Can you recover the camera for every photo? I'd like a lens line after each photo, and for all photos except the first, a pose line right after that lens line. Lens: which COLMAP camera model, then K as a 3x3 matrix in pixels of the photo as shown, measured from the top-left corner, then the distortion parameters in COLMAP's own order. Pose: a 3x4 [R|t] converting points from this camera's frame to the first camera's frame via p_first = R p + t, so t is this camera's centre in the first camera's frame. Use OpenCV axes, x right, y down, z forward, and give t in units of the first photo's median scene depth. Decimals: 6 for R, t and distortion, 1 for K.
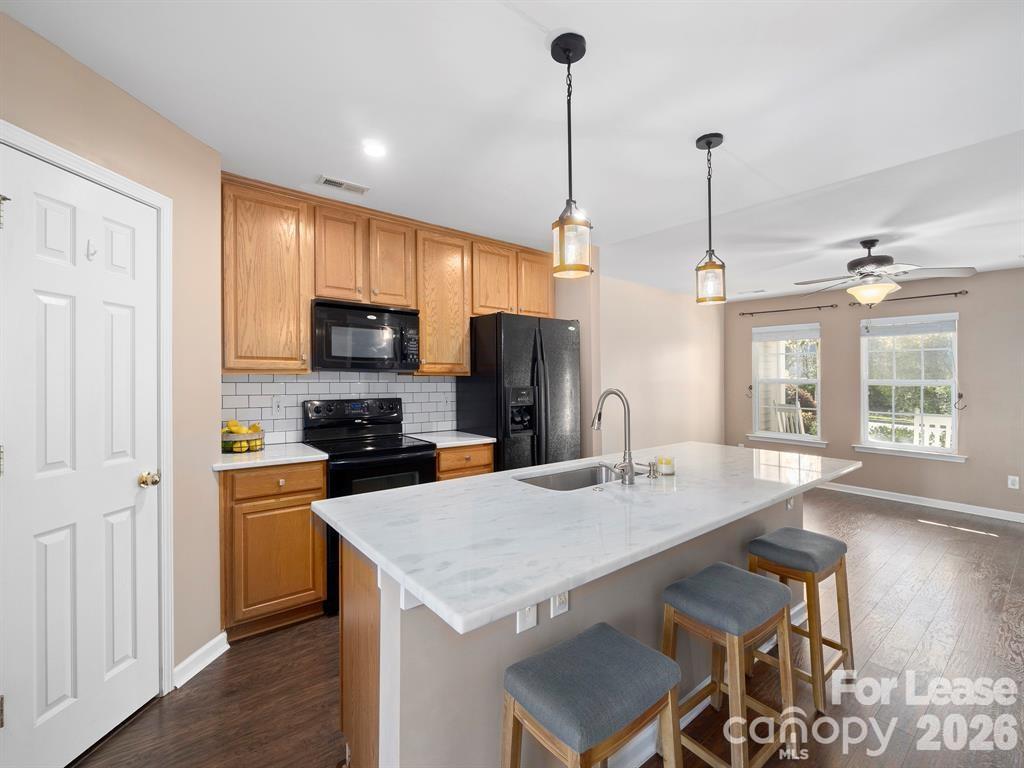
lens RADIAL K [[446.9, 0, 517.6], [0, 446.9, 374.5], [0, 0, 1]] dist [-0.007659, -0.001200]
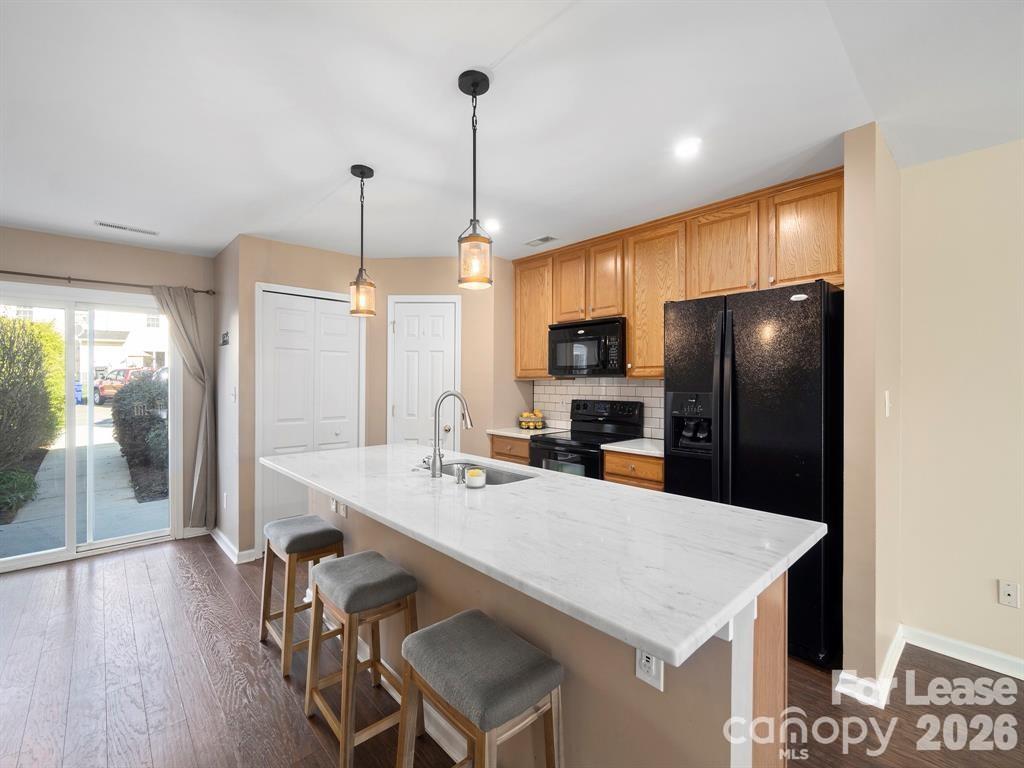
lens RADIAL K [[446.9, 0, 492.6], [0, 446.9, 384.5], [0, 0, 1]] dist [-0.007659, -0.001200]
pose [[0.042033, -0.000513, -0.999116, 0.957185], [0.007702, 0.999970, -0.000190, 0.013485], [0.999087, -0.007687, 0.042036, 0.785273]]
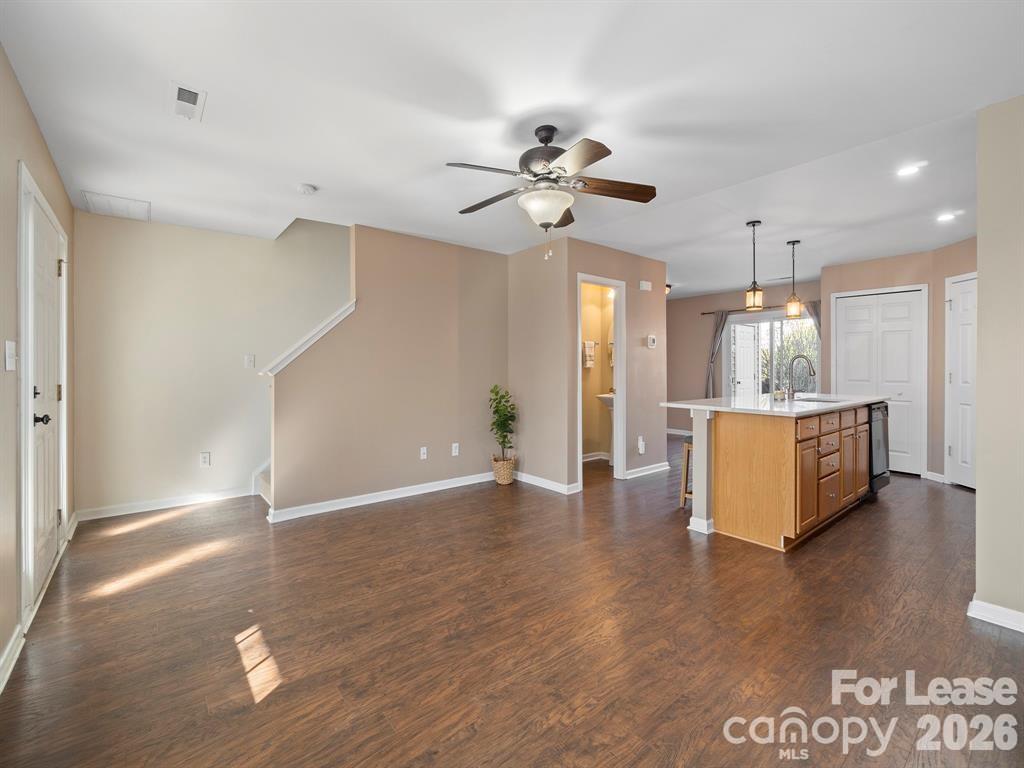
lens RADIAL K [[456.6, 0, 506.6], [0, 456.6, 364.6], [0, 0, 1]] dist [-0.006825, -0.000521]
pose [[-0.999692, -0.010936, 0.022259, 1.116408], [-0.011253, 0.999837, -0.014133, 0.092914], [-0.022101, -0.014379, -0.999652, 2.339598]]
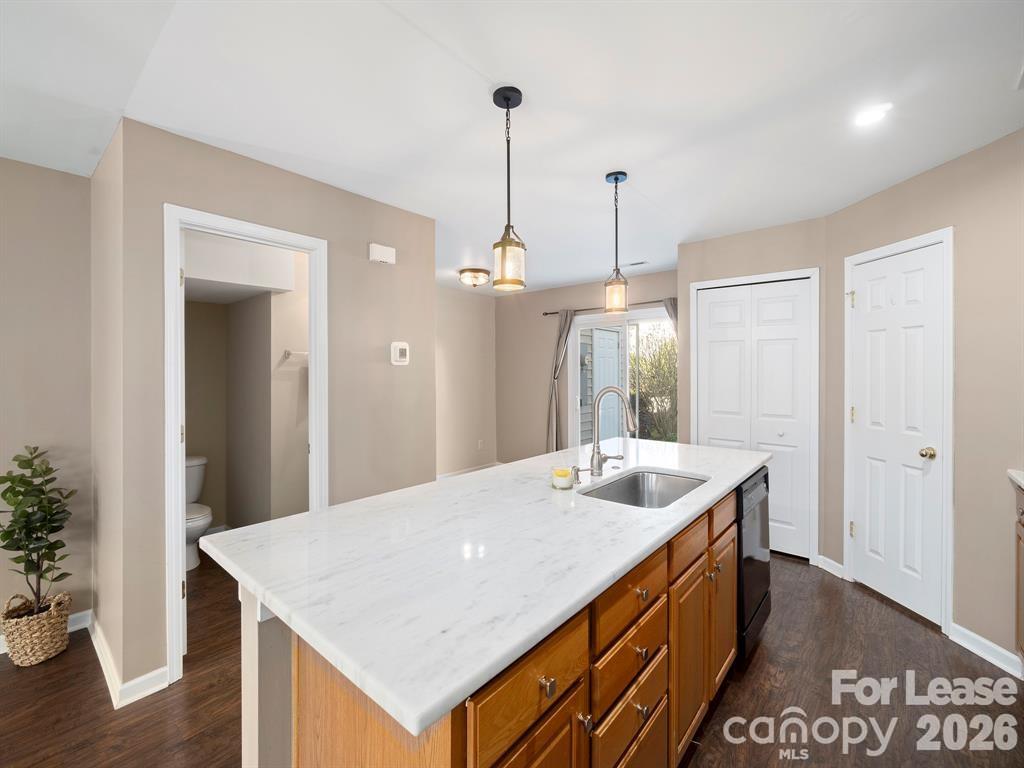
lens RADIAL K [[446.9, 0, 518.6], [0, 446.9, 368.3], [0, 0, 1]] dist [-0.007659, -0.001200]
pose [[-0.983420, -0.007900, -0.181168, 0.426960], [-0.004952, 0.999848, -0.016719, 0.006704], [0.181272, -0.015545, -0.983310, 1.453007]]
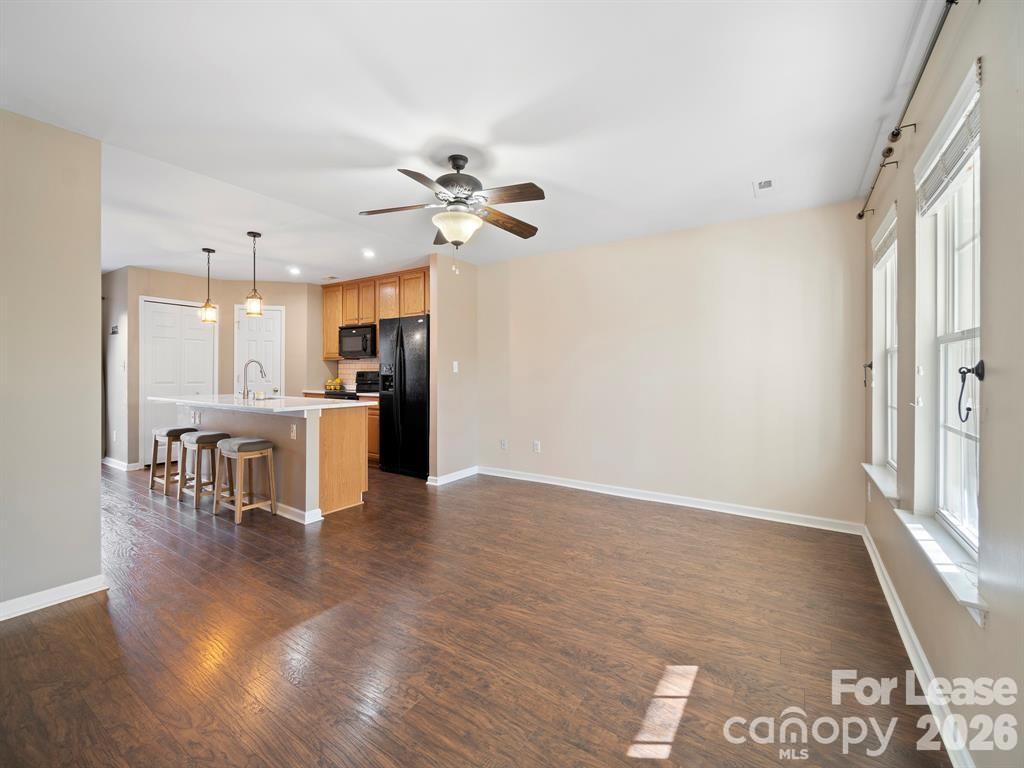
lens RADIAL K [[446.9, 0, 498.0], [0, 446.9, 378.0], [0, 0, 1]] dist [-0.007659, -0.001200]
pose [[0.281963, 0.003807, -0.959418, 2.092620], [0.006115, 0.999965, 0.005765, 0.092576], [0.959406, -0.007493, 0.281930, 1.169477]]
